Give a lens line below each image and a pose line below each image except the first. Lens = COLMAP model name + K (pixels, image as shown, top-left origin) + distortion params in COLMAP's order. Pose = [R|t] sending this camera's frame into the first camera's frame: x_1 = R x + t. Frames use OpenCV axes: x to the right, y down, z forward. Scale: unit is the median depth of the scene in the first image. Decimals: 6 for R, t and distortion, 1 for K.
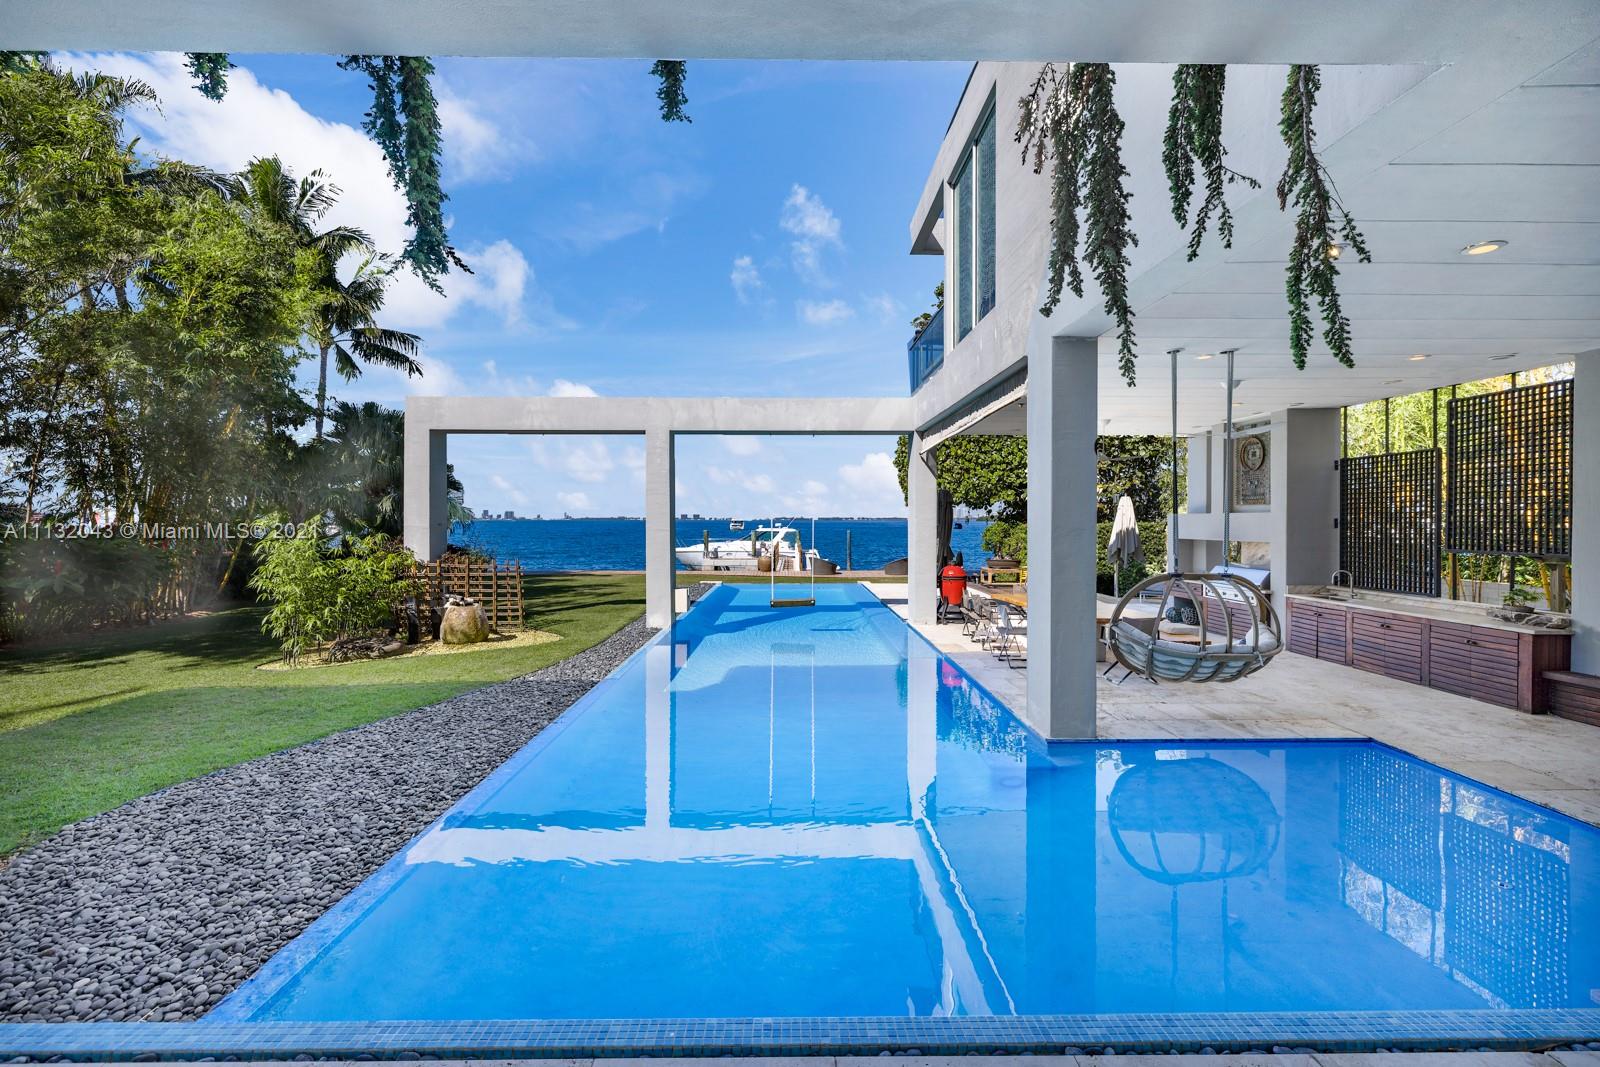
lens RADIAL K [[674.5, 0, 788.9], [0, 674.5, 530.8], [0, 0, 1]] dist [-0.001002, 0.000004]
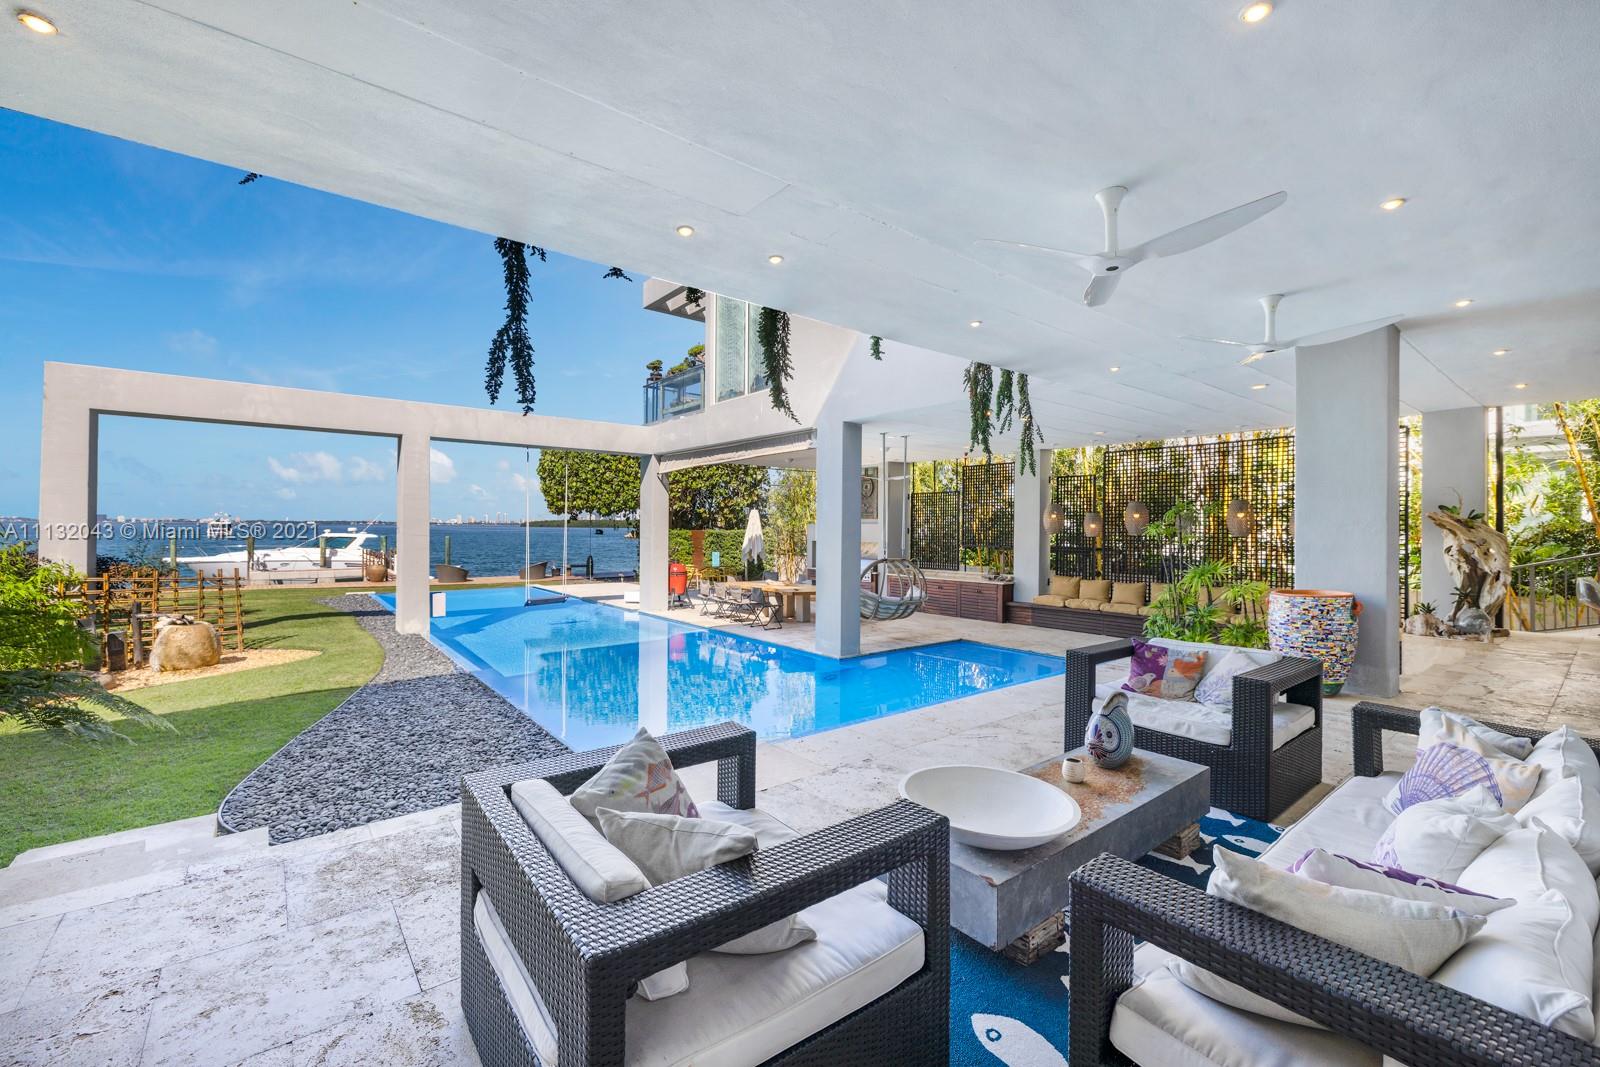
lens RADIAL K [[647.0, 0, 800.0], [0, 647.0, 533.5], [0, 0, 1]] dist [0.020384, 0.000015]
pose [[0.798954, -0.000393, 0.601393, -0.339993], [0.002506, 0.999993, -0.002675, -0.000080], [-0.601388, 0.003644, 0.798949, -0.124692]]
